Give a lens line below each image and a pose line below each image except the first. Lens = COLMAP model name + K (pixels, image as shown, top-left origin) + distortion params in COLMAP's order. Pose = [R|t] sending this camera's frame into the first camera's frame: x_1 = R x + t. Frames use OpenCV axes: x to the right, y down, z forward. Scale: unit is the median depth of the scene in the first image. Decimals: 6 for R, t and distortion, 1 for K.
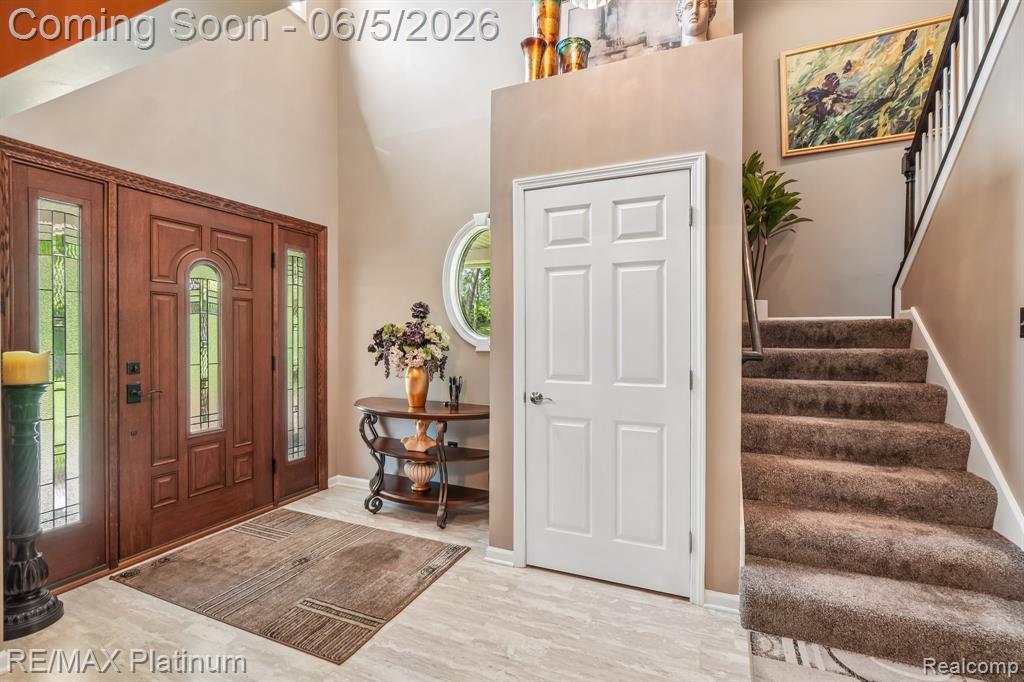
lens RADIAL K [[443.3, 0, 515.1], [0, 443.3, 339.4], [0, 0, 1]] dist [-0.002581, 0.000206]
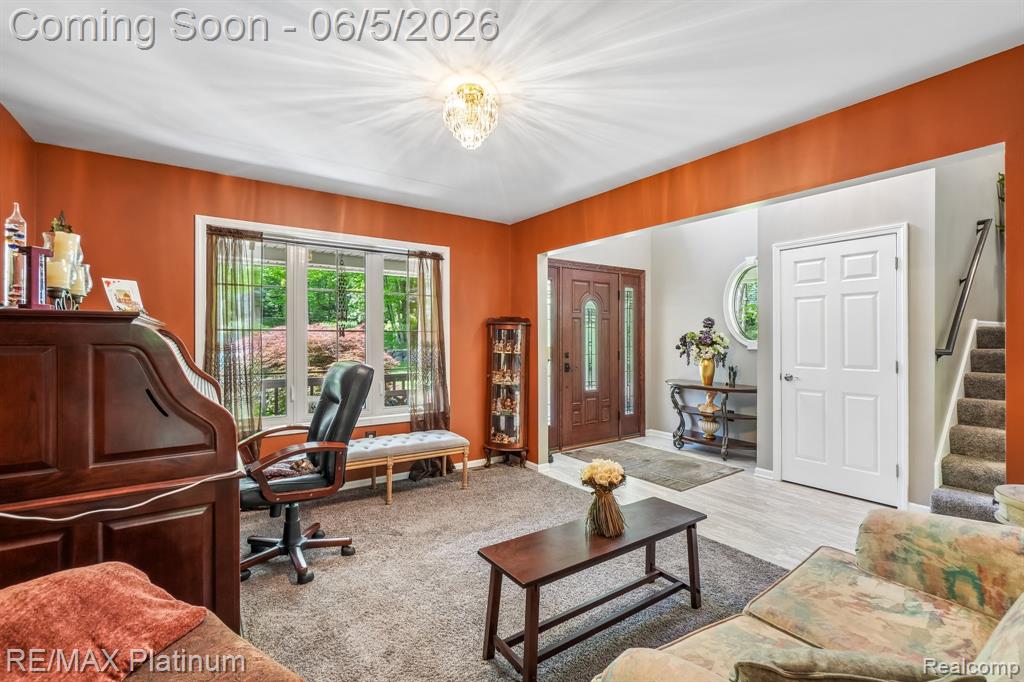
lens RADIAL K [[455.9, 0, 550.3], [0, 455.9, 338.2], [0, 0, 1]] dist [-0.000846, 0.000276]
pose [[0.882967, -0.001764, -0.469432, 0.048750], [-0.003130, 0.999949, -0.009644, 0.005848], [0.469425, 0.009985, 0.882916, -0.711543]]
